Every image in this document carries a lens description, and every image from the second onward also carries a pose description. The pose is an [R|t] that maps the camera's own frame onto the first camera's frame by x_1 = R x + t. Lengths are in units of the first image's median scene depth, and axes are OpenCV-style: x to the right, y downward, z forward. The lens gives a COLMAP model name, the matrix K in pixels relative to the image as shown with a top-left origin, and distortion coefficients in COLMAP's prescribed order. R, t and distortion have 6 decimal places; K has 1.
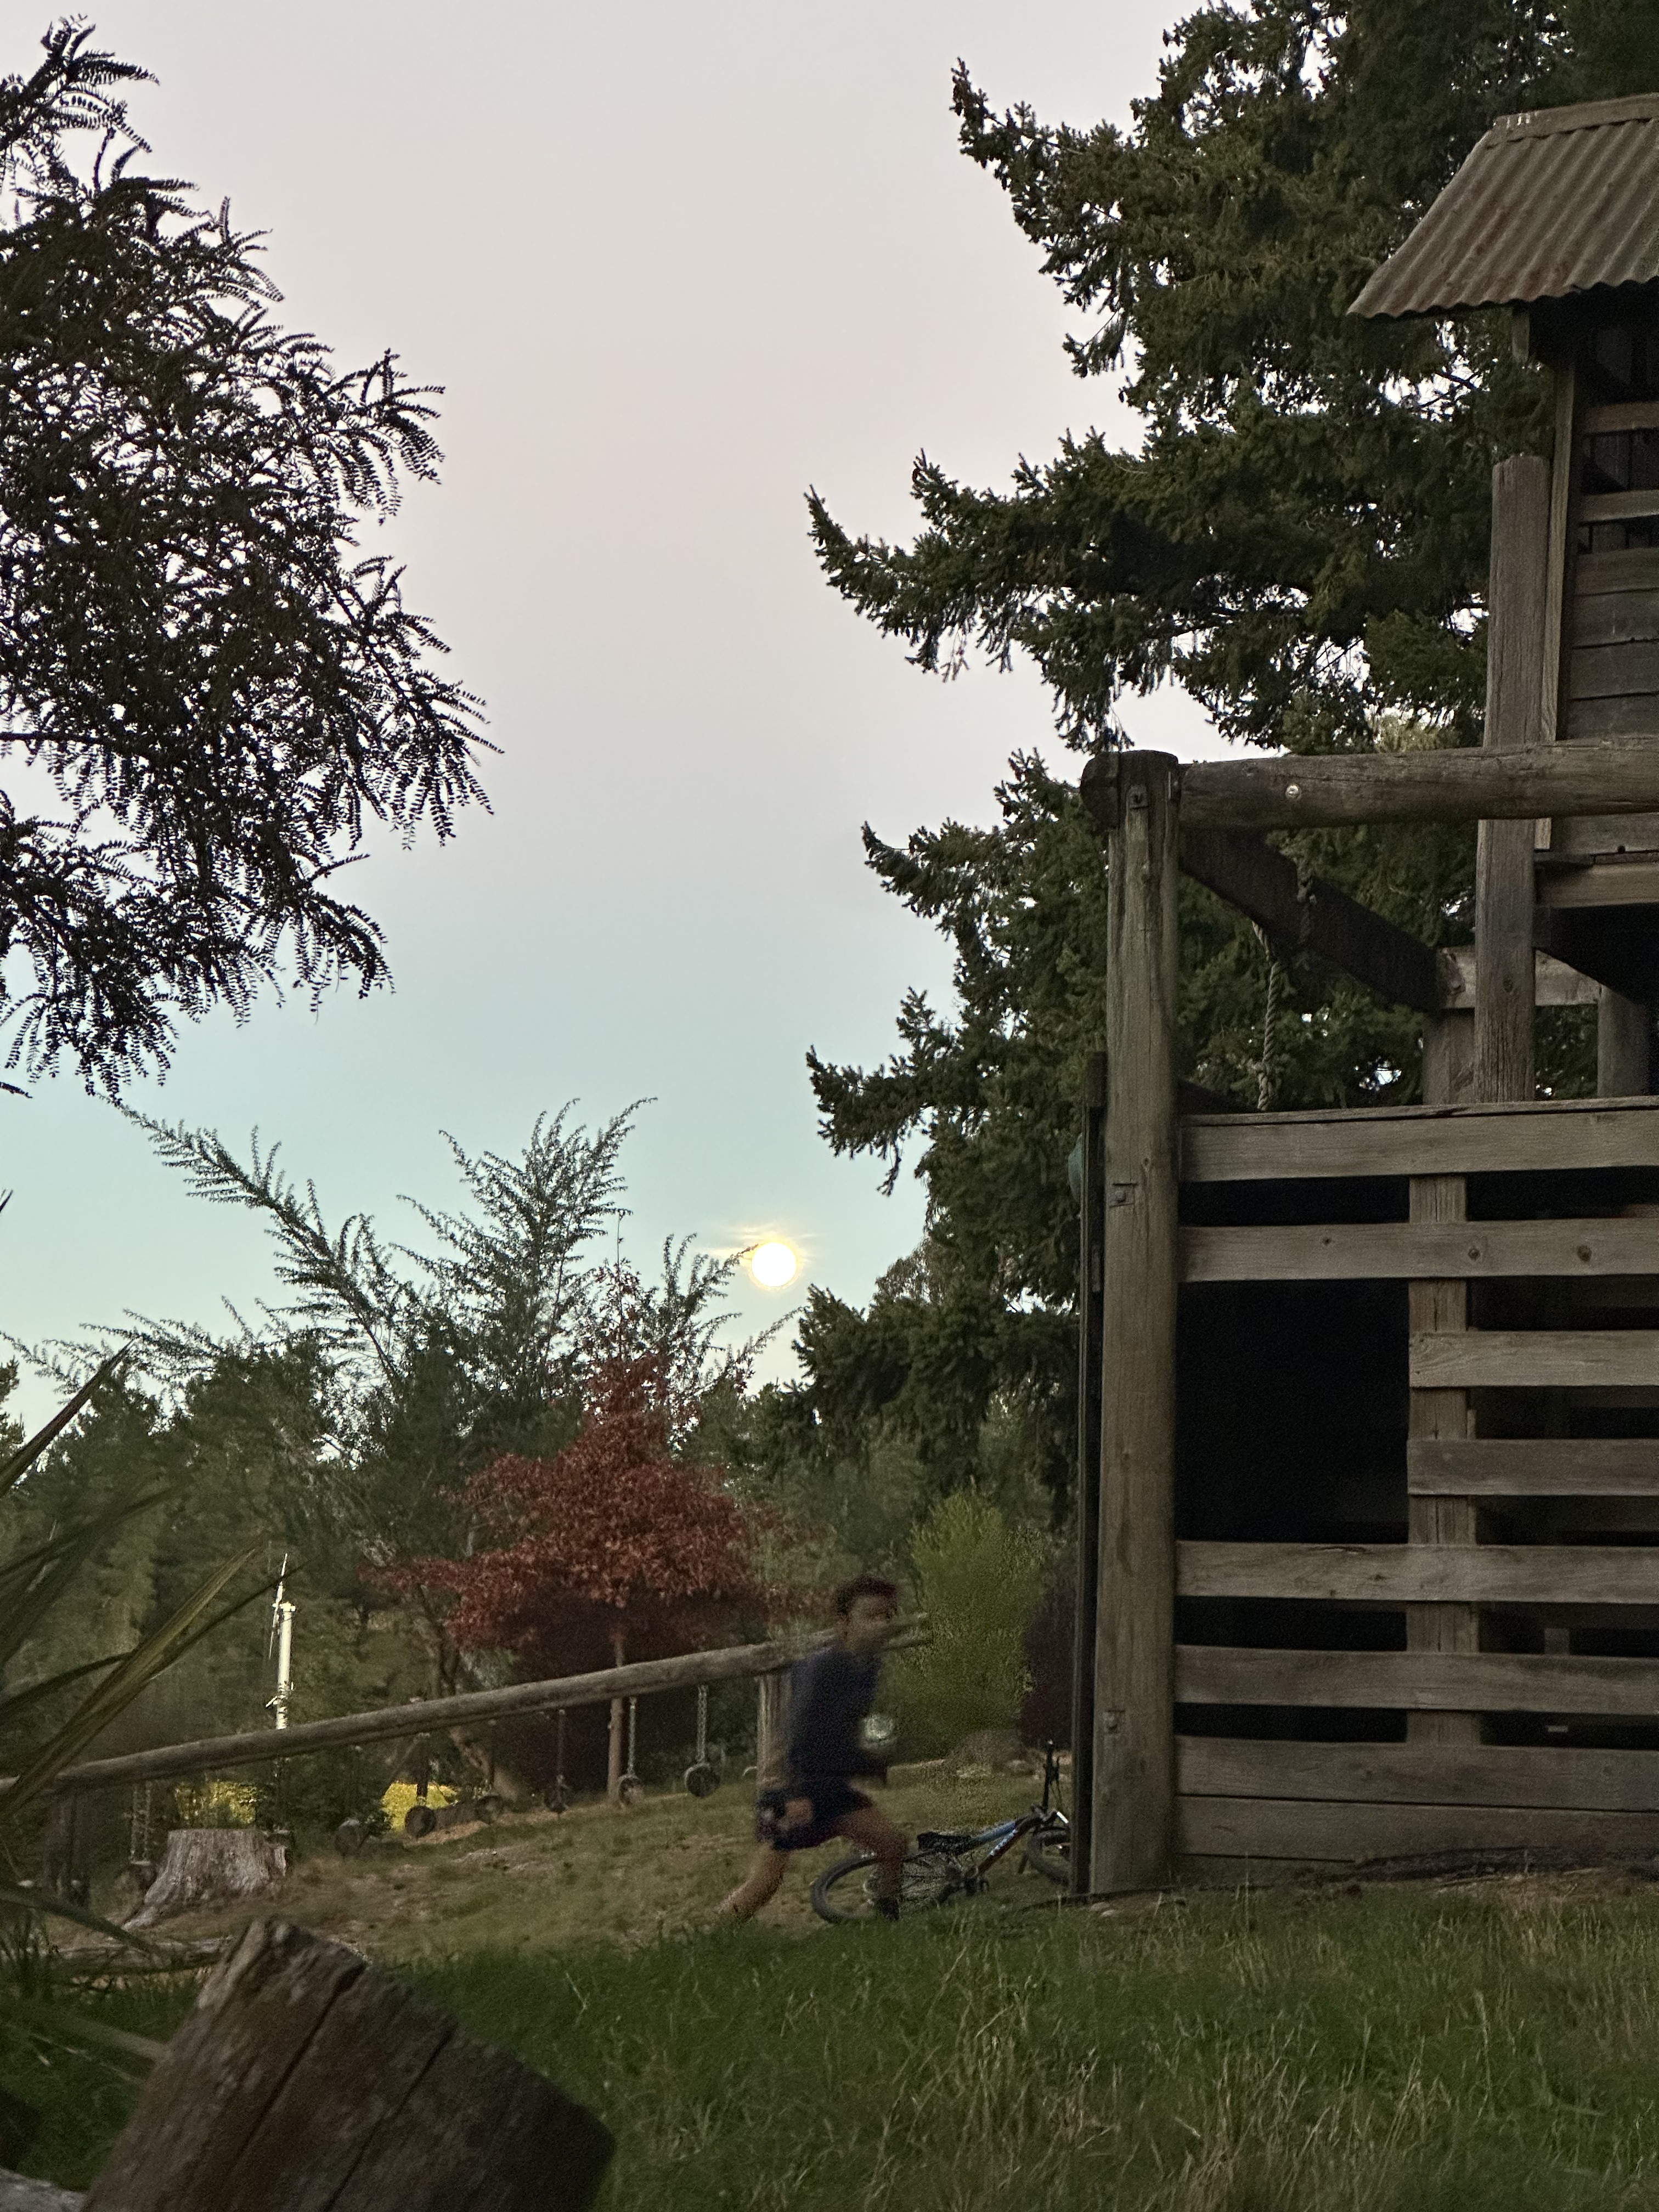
lens RADIAL K [[4473.3, 0, 829.5], [0, 4473.3, 1106.0], [0, 0, 1]] dist [-0.234095, 4.437267]
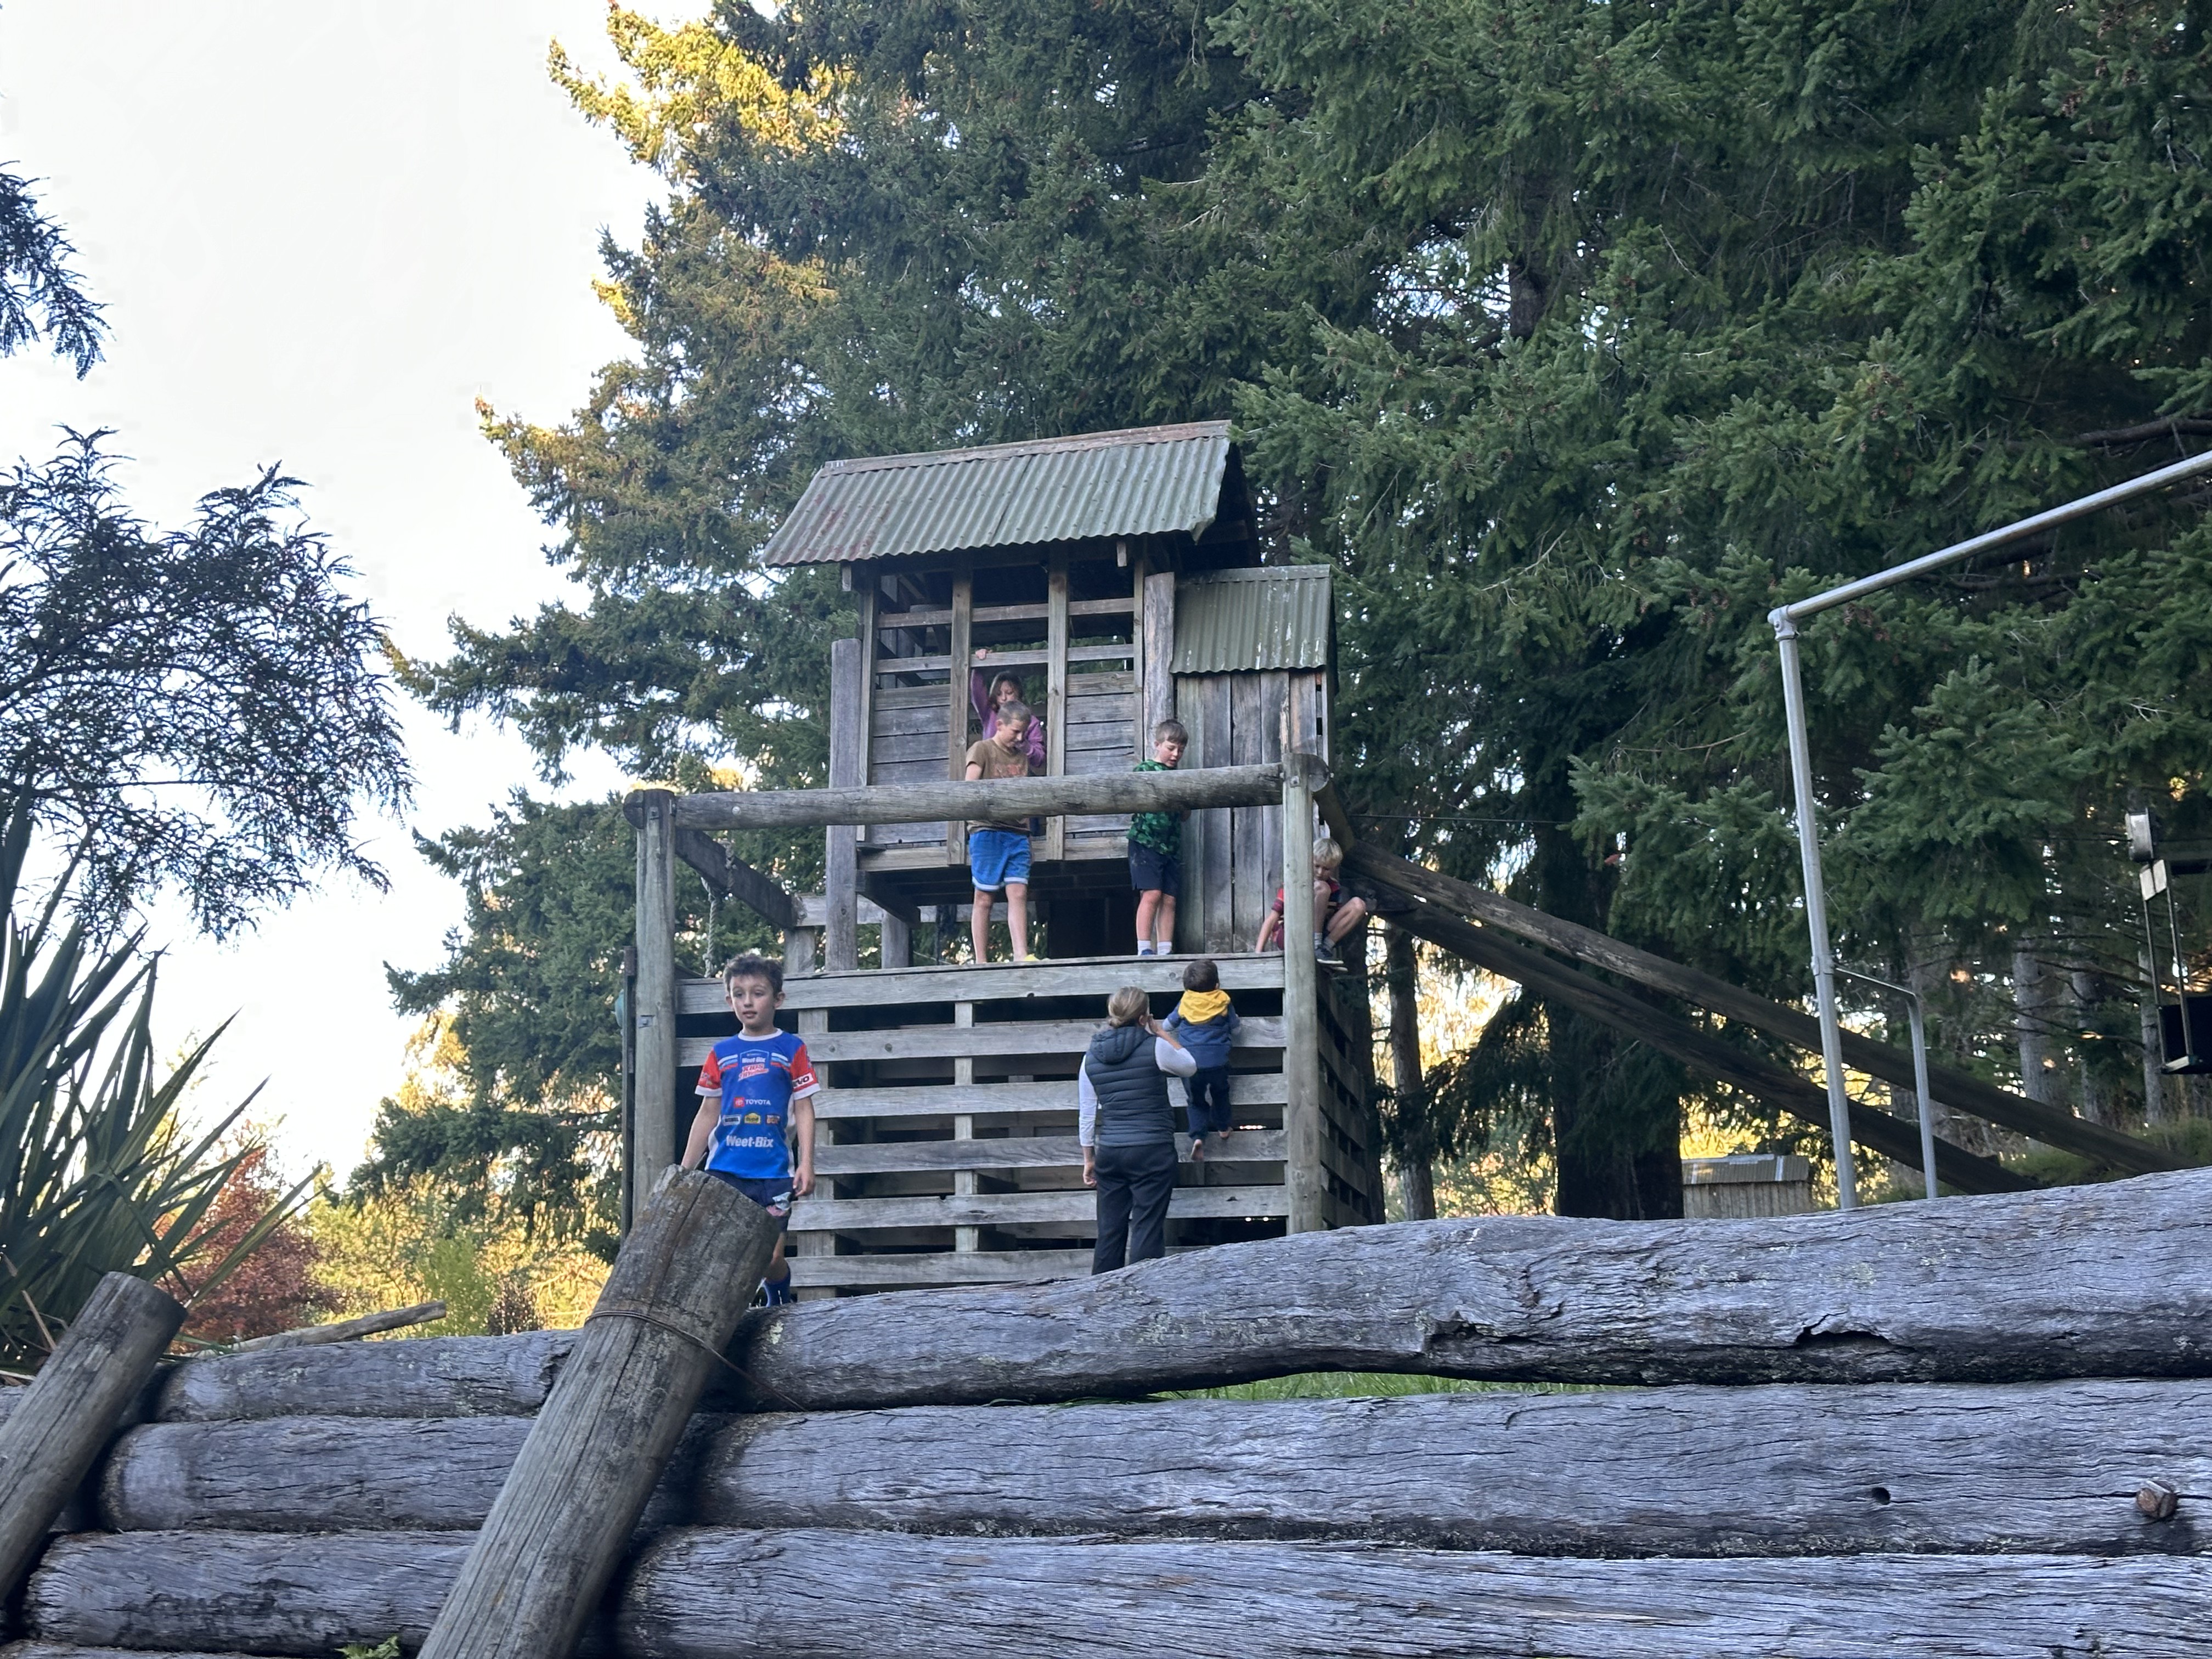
lens RADIAL K [[3091.9, 0, 1106.0], [0, 3091.9, 829.5], [0, 0, 1]] dist [-0.004241, 0.002227]
pose [[0.959388, 0.007913, 0.281979, -0.074456], [0.009656, 0.998099, -0.060863, 0.012832], [-0.281925, 0.061114, 0.957488, -0.200743]]
